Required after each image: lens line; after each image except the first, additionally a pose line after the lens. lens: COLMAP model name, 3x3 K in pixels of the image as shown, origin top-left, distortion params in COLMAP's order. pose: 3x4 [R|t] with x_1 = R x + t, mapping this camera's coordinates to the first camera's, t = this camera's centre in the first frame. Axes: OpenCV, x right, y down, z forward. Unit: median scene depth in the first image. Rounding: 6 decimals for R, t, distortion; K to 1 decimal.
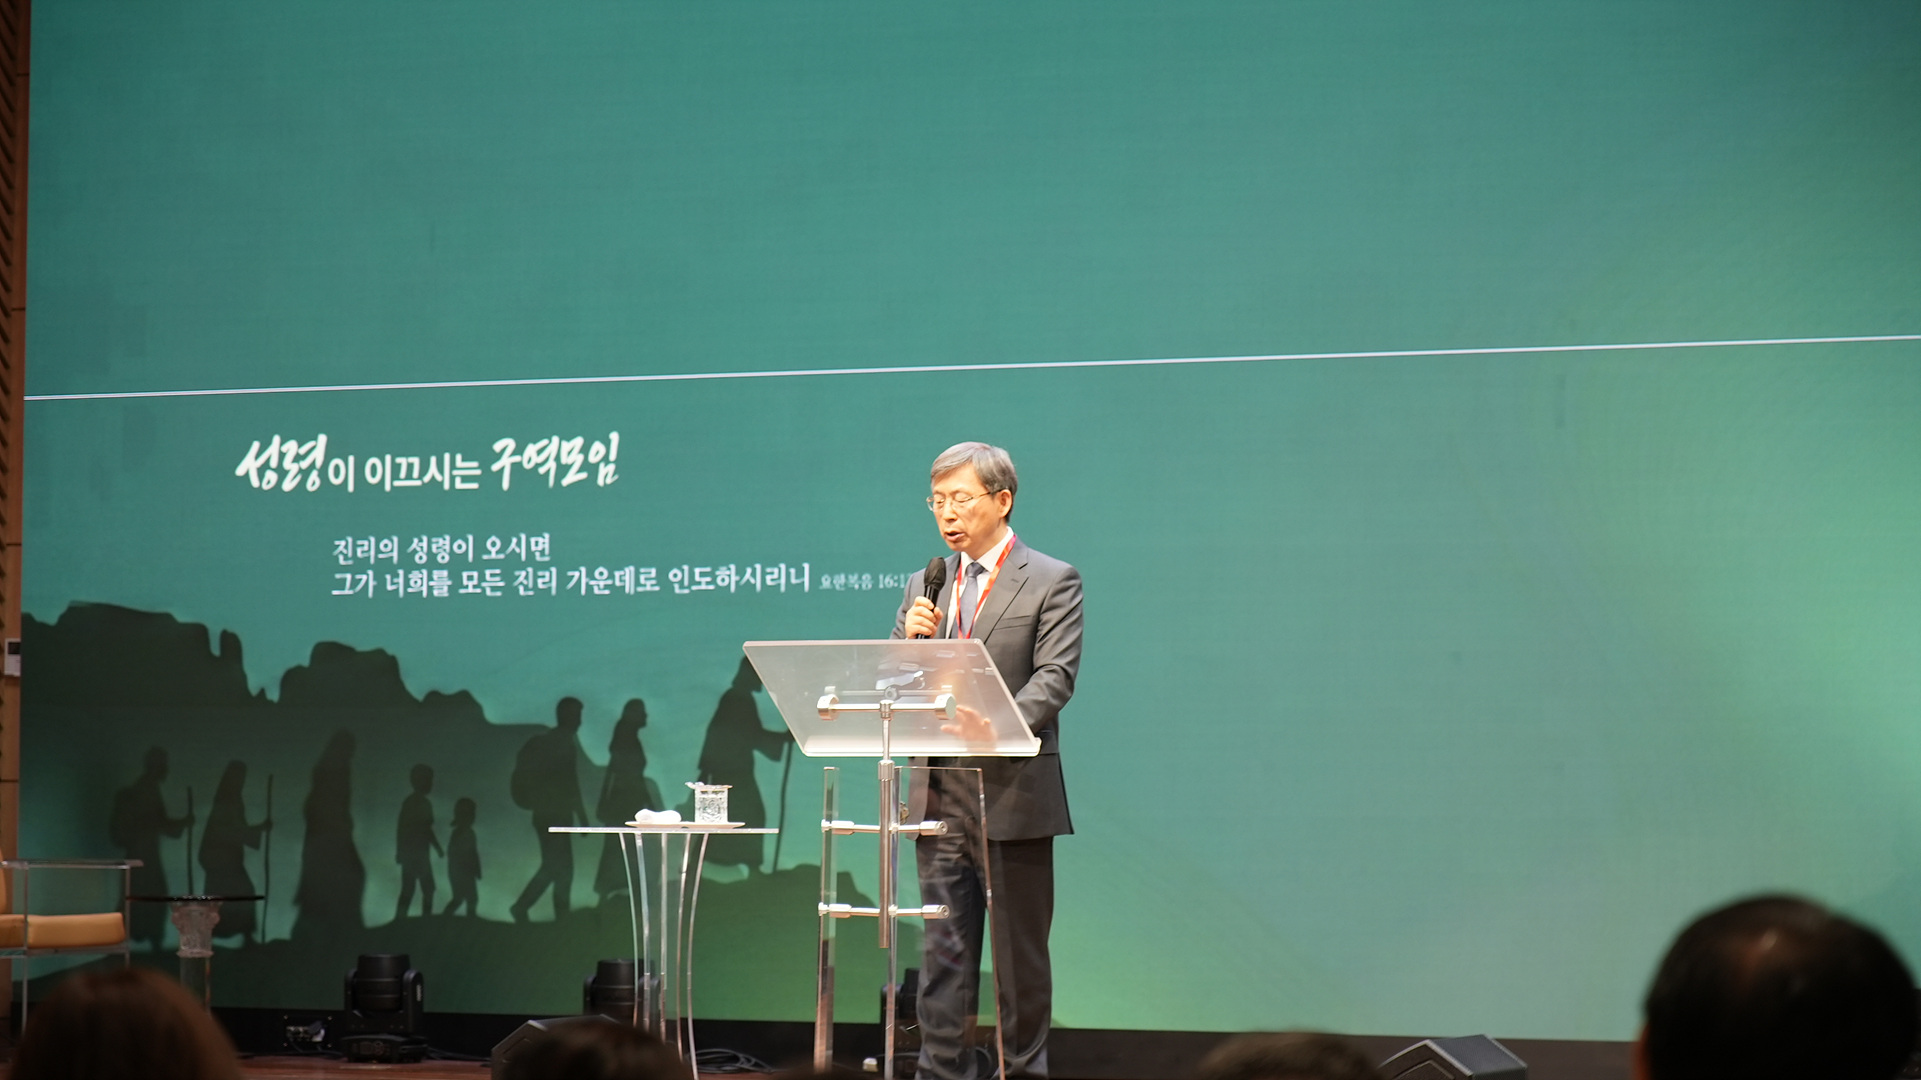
lens RADIAL K [[5670.7, 0, 960.5], [0, 5670.7, 540.0], [0, 0, 1]] dist [-0.101297, 0.182140]
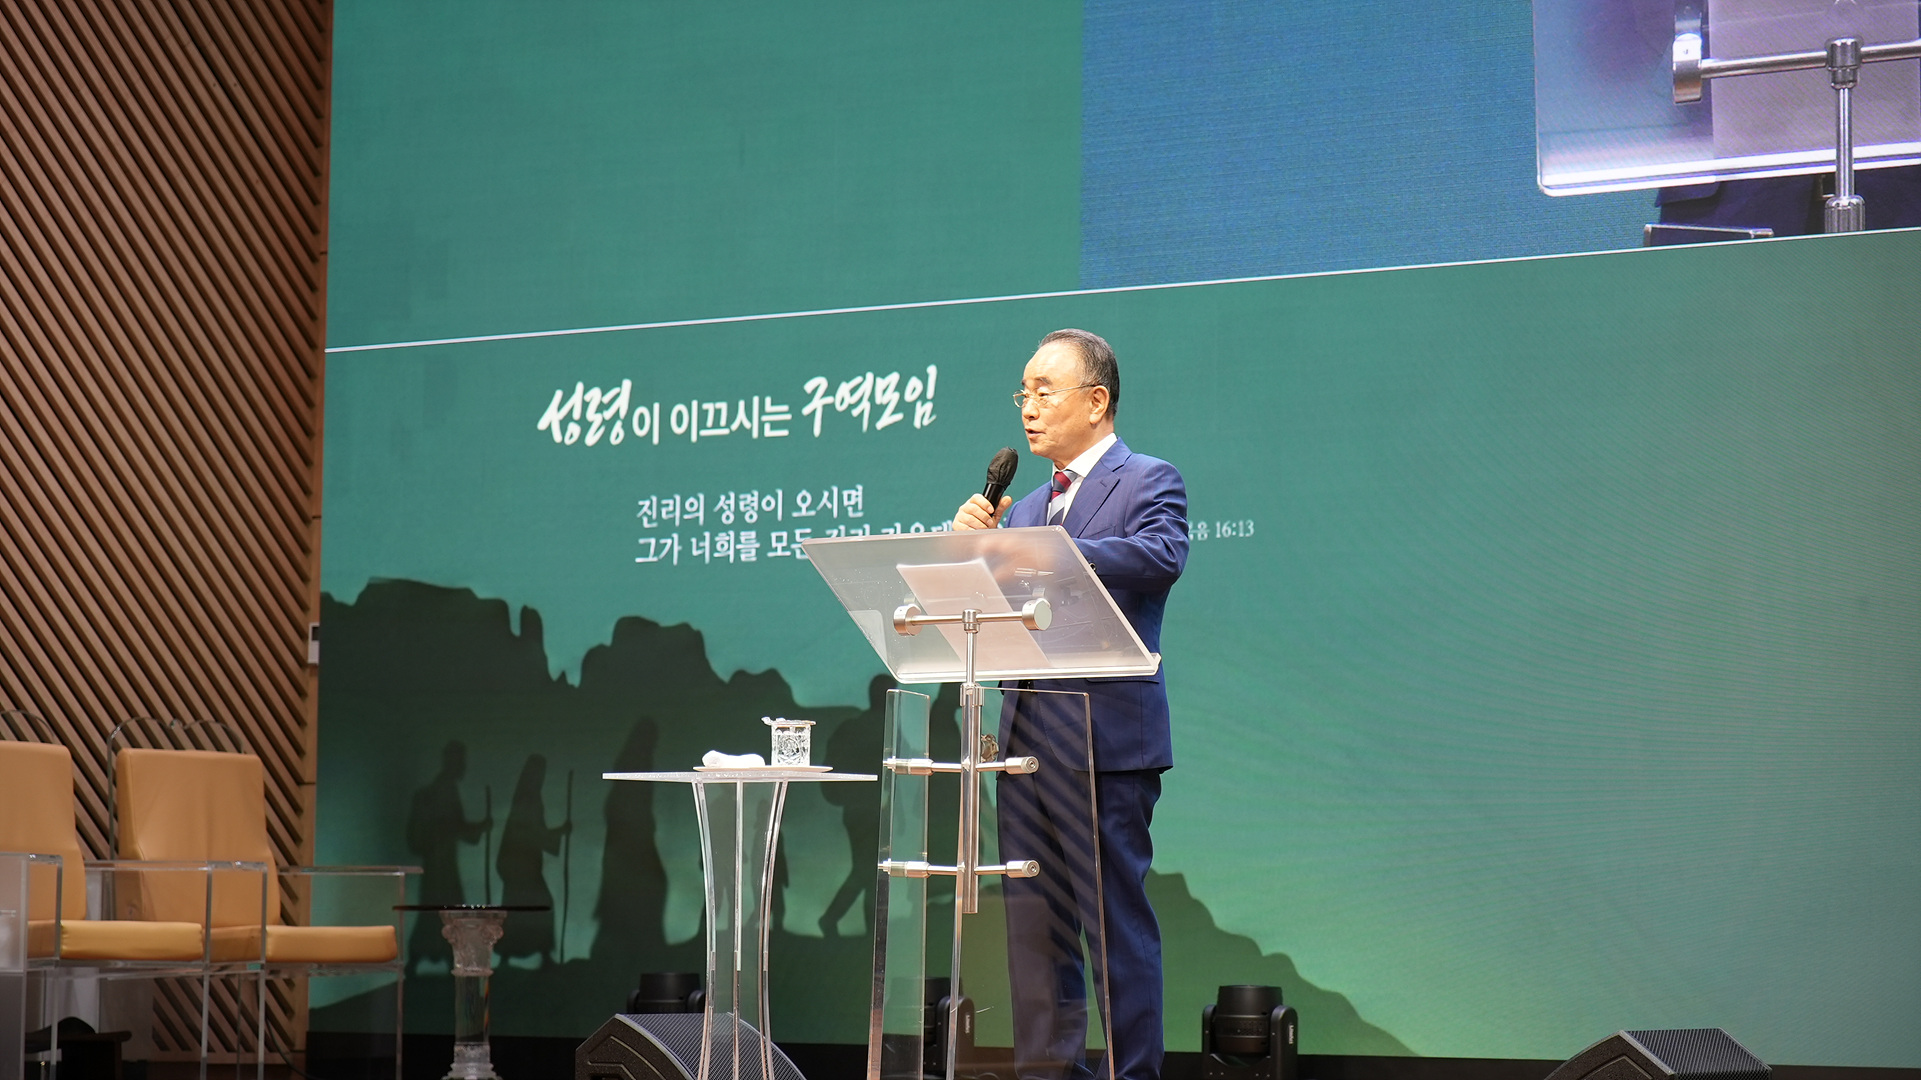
lens RADIAL K [[5670.7, 0, 960.5], [0, 5670.7, 540.0], [0, 0, 1]] dist [-0.101297, 0.182140]
pose [[0.981662, -0.008733, -0.190428, 0.105124], [0.003504, 0.999608, -0.027780, 0.030871], [0.190596, 0.026604, 0.981308, 0.155110]]
